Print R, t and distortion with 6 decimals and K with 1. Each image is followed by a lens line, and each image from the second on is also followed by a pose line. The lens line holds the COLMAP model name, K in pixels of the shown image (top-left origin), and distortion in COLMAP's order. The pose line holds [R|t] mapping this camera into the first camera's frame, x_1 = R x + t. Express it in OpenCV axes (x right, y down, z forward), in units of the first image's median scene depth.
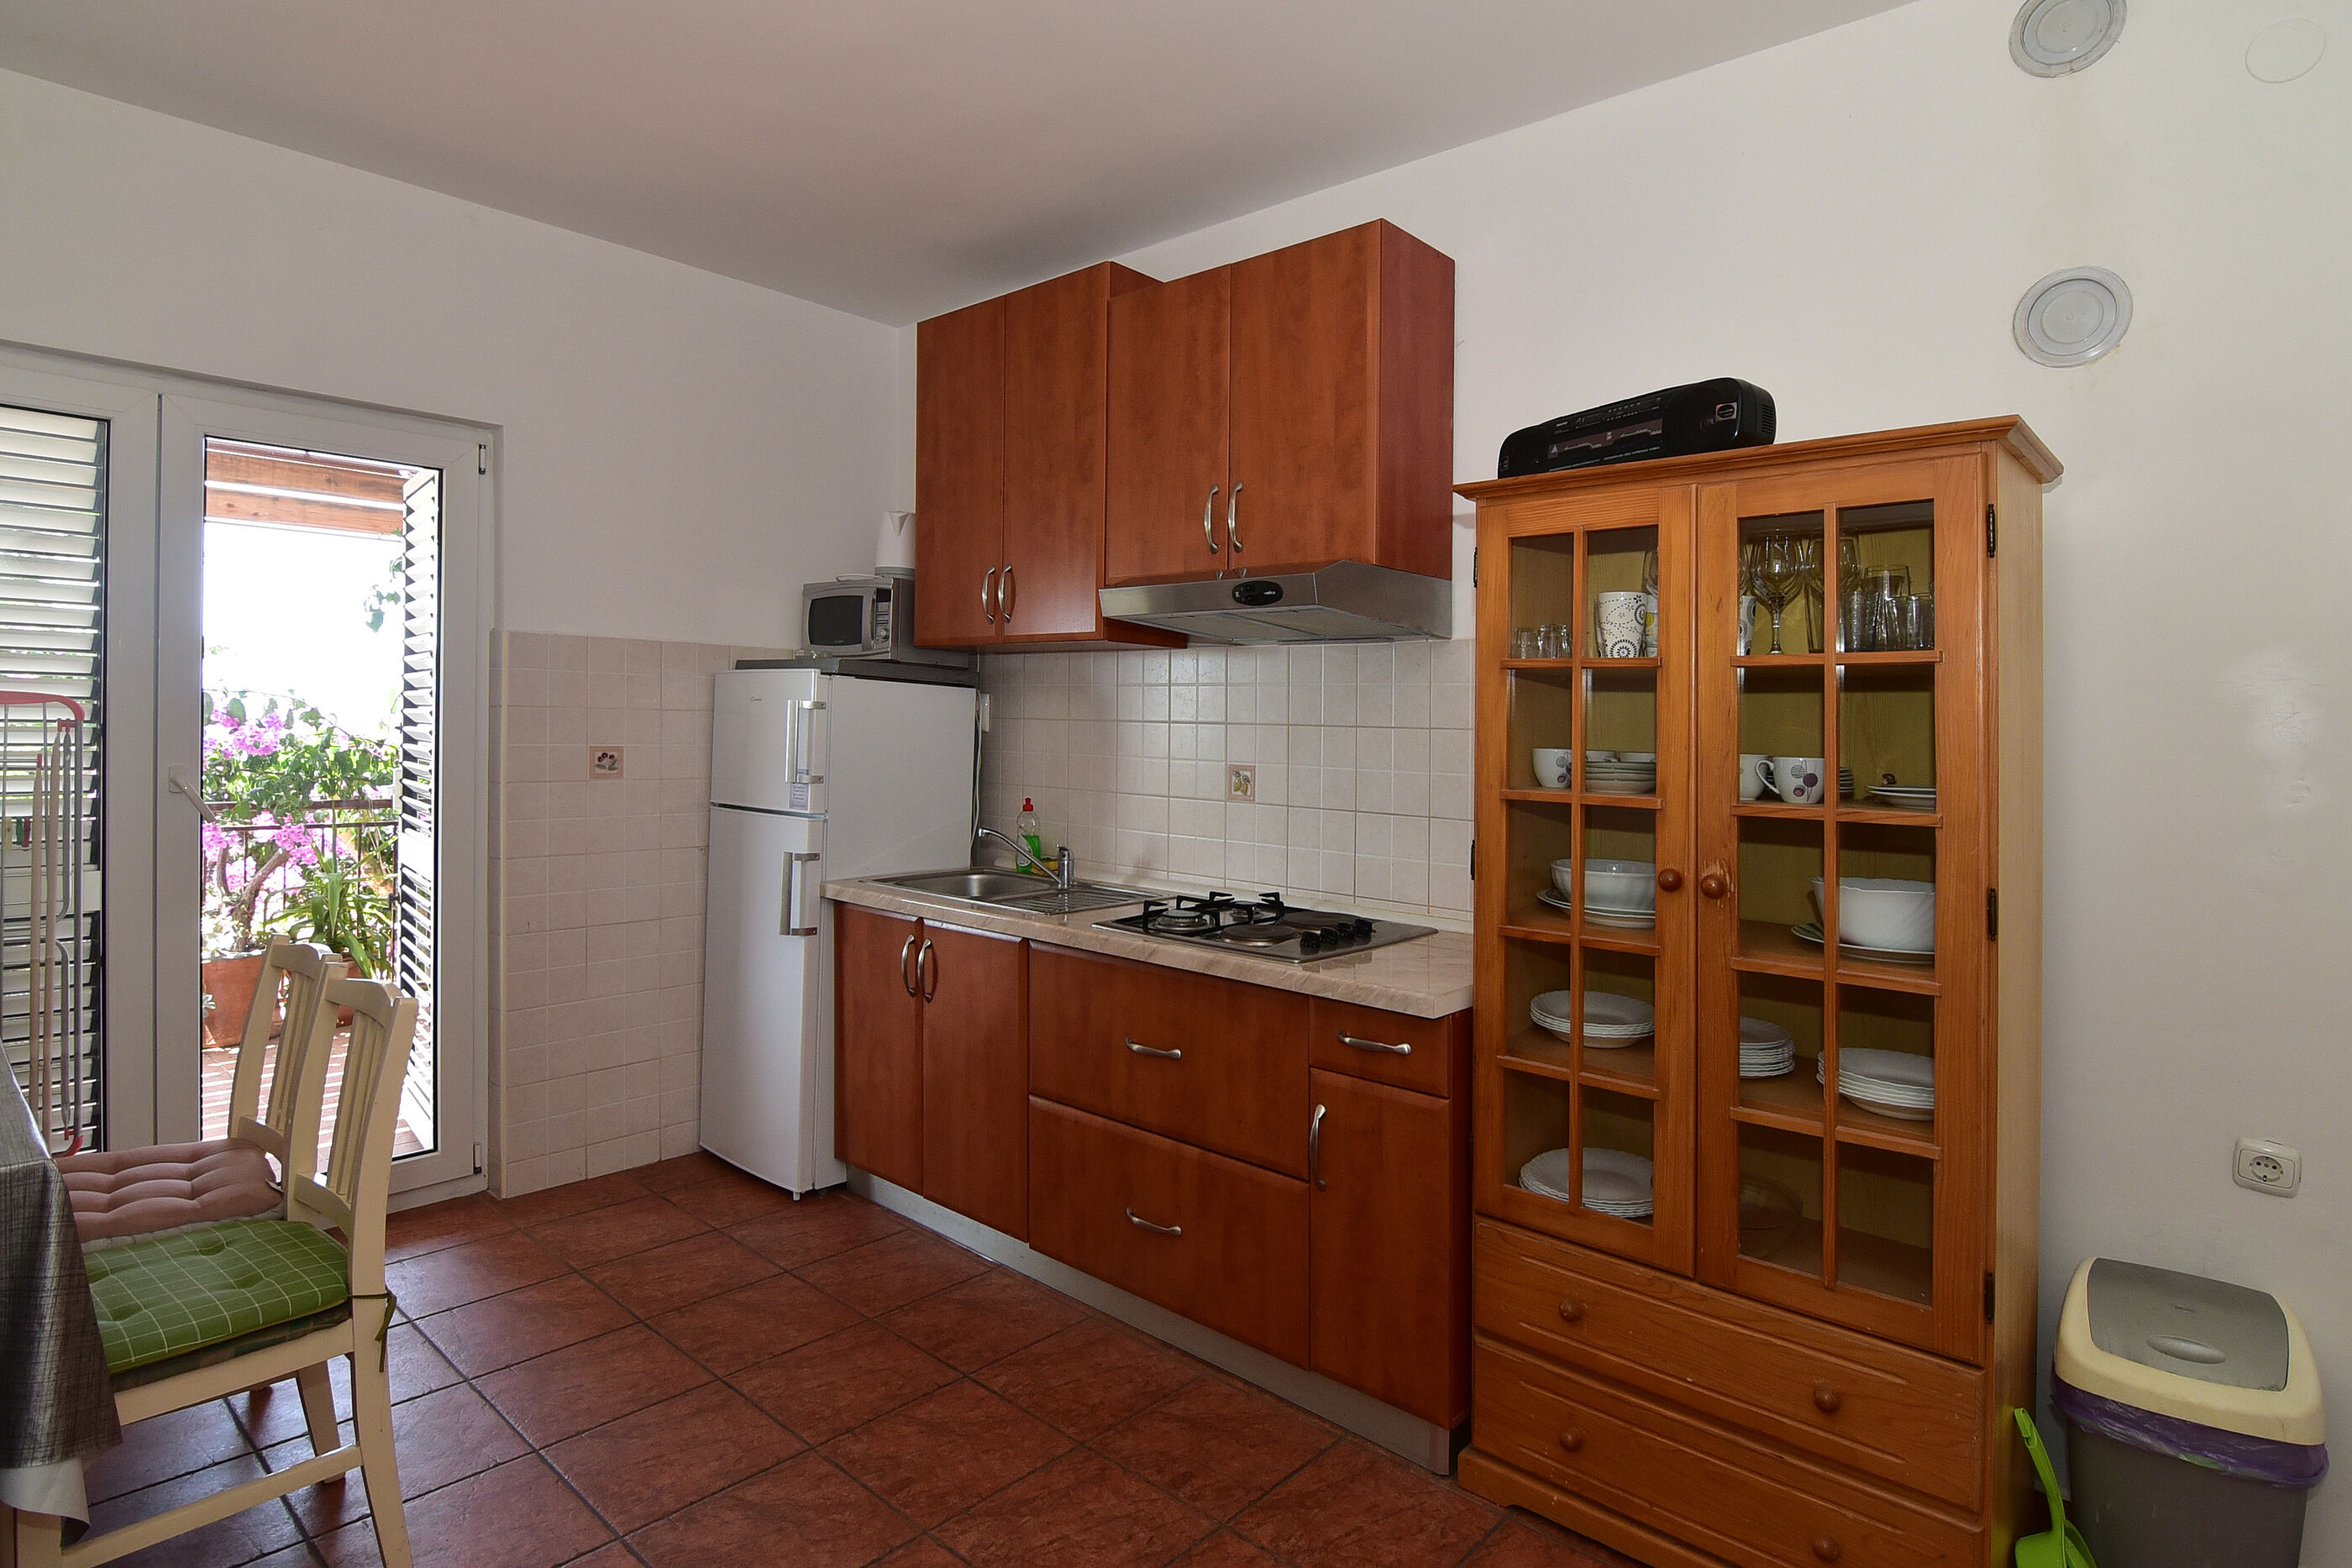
lens RADIAL K [[1156.5, 0, 1126.0], [0, 1156.5, 729.4], [0, 0, 1]] dist [-0.000123, -0.008881]
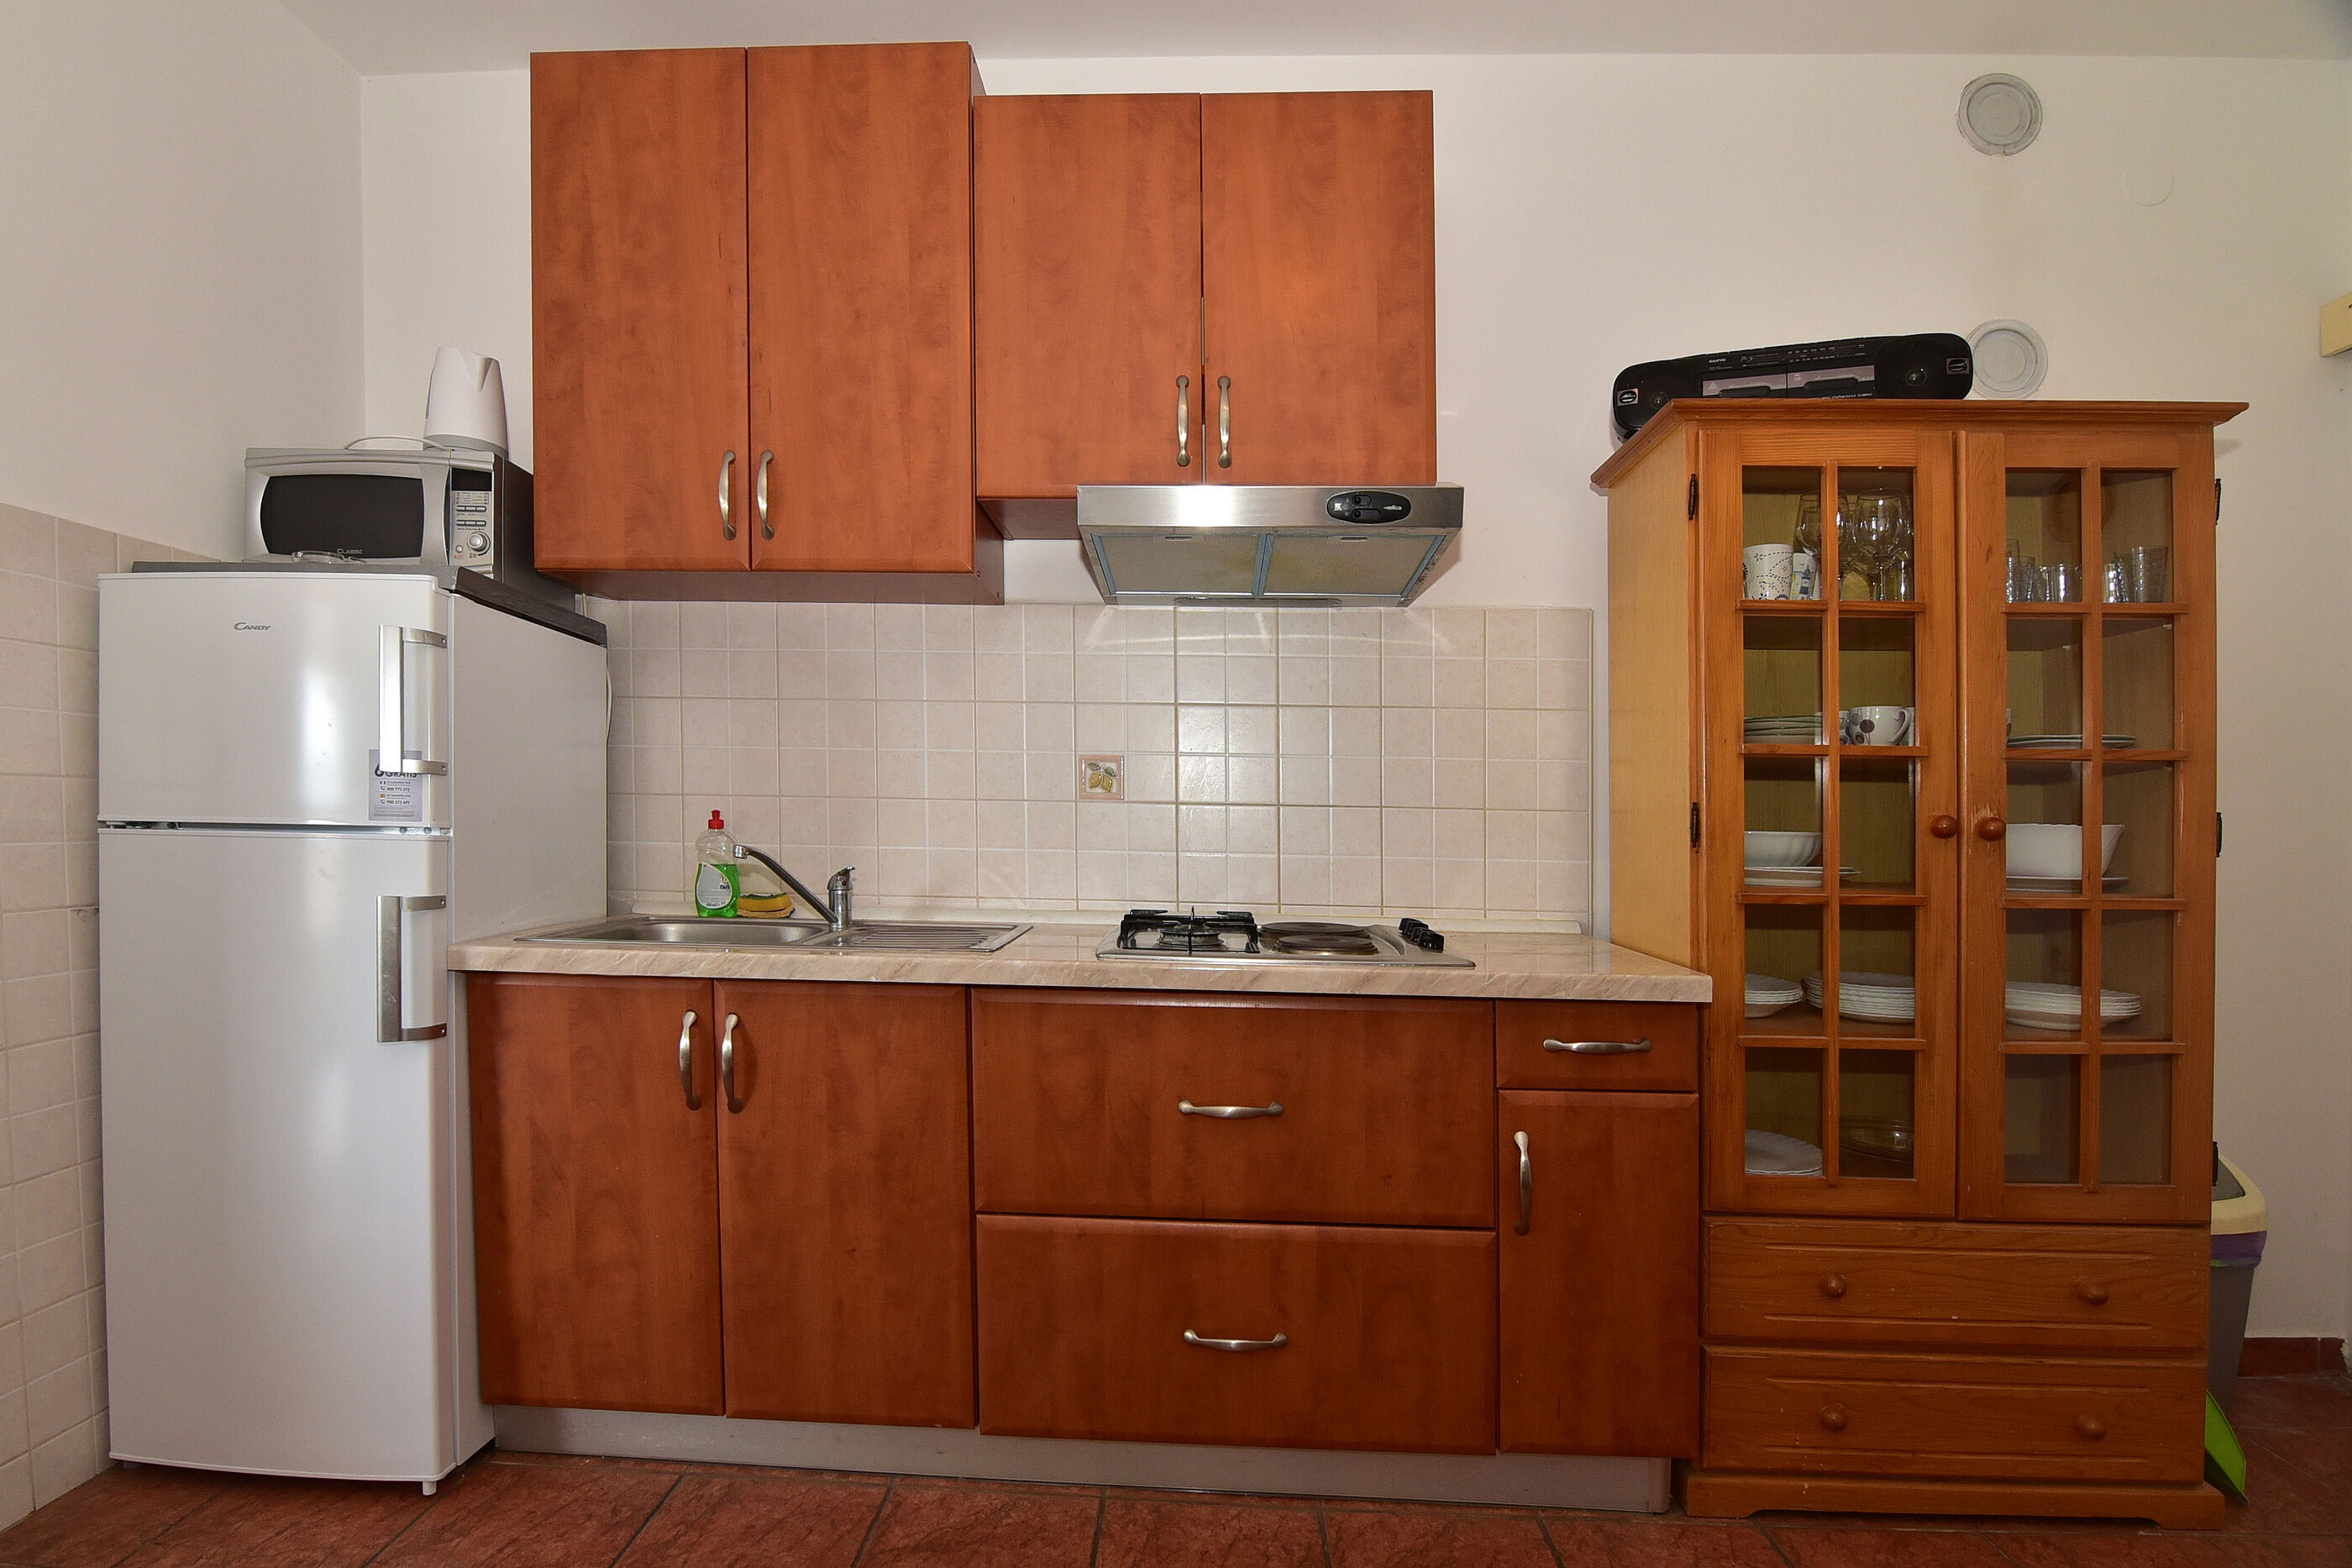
lens RADIAL K [[1170.6, 0, 1180.8], [0, 1170.6, 814.0], [0, 0, 1]] dist [-0.007362, -0.011788]
pose [[0.786645, -0.011100, 0.617305, -0.403429], [-0.005087, 0.999688, 0.024458, 0.060149], [-0.617384, -0.022380, 0.786343, 0.378671]]
